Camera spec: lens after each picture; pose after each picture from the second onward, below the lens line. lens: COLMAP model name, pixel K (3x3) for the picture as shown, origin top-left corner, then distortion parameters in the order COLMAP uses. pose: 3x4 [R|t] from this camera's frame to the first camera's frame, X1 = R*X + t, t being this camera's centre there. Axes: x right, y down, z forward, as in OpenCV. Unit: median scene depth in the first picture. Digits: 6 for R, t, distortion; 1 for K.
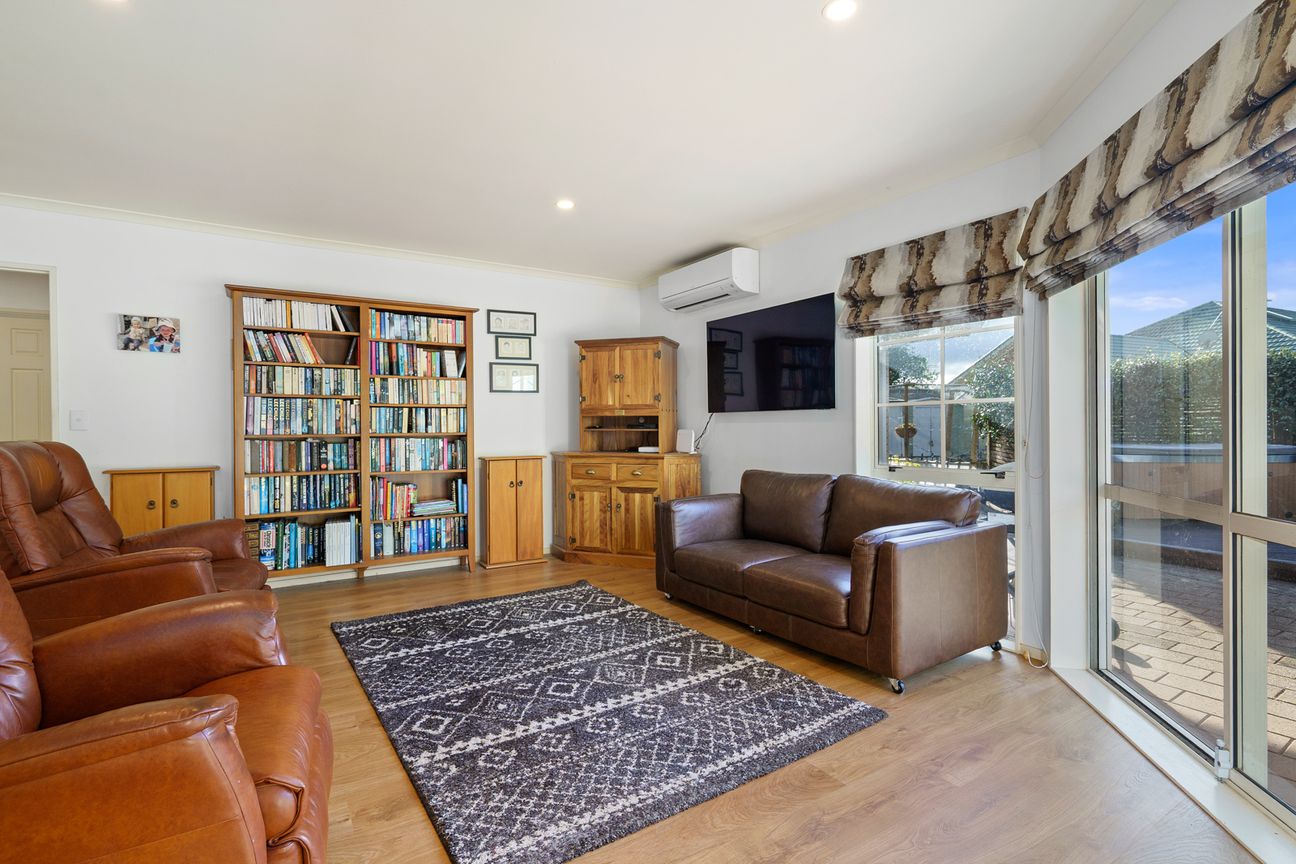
lens RADIAL K [[610.9, 0, 648.0], [0, 610.9, 432.0], [0, 0, 1]] dist [-0.001875, -0.001056]
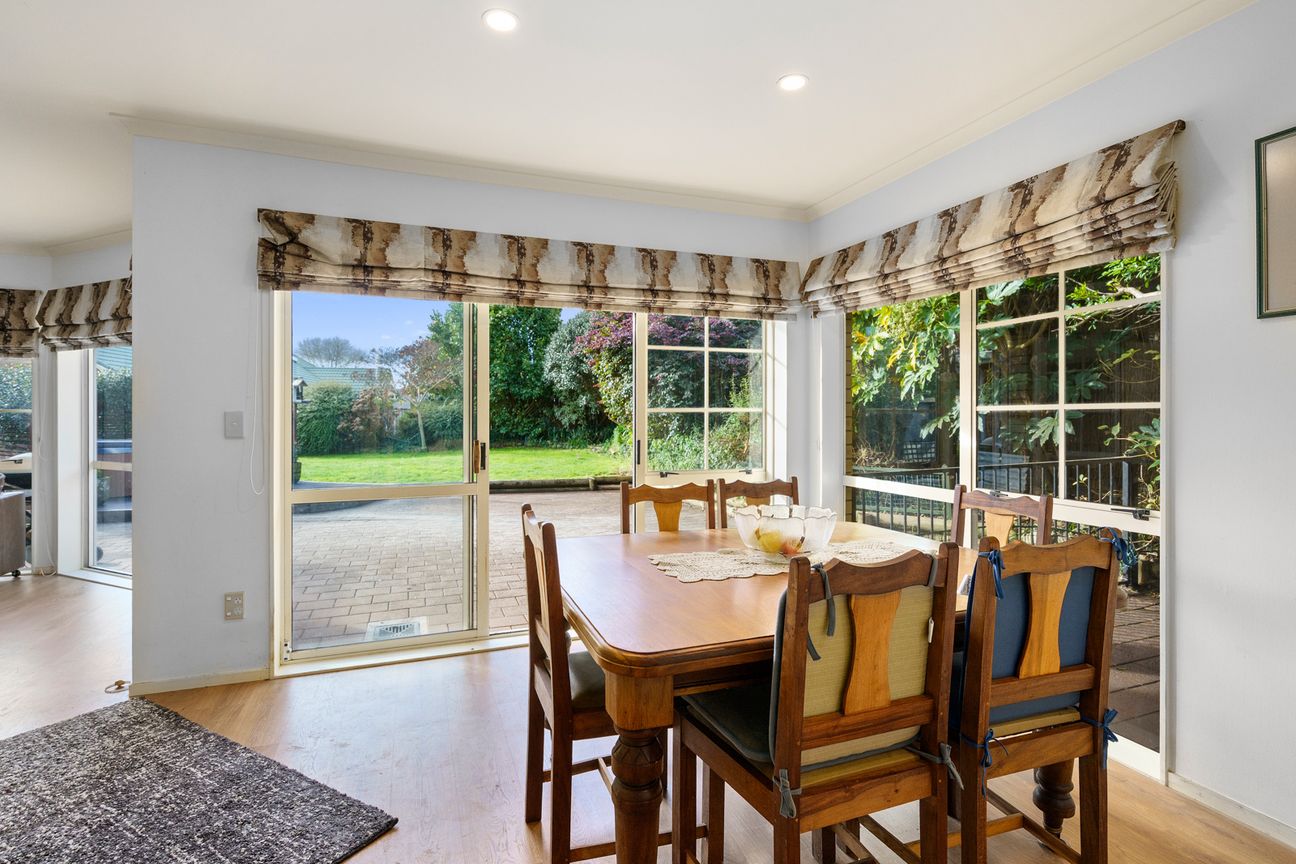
lens RADIAL K [[610.9, 0, 648.0], [0, 610.9, 432.0], [0, 0, 1]] dist [-0.001875, -0.001056]
pose [[0.203629, 0.005117, 0.979035, -0.623655], [-0.000220, 0.999987, -0.005181, 0.008134], [-0.979048, 0.000840, 0.203627, -0.889695]]
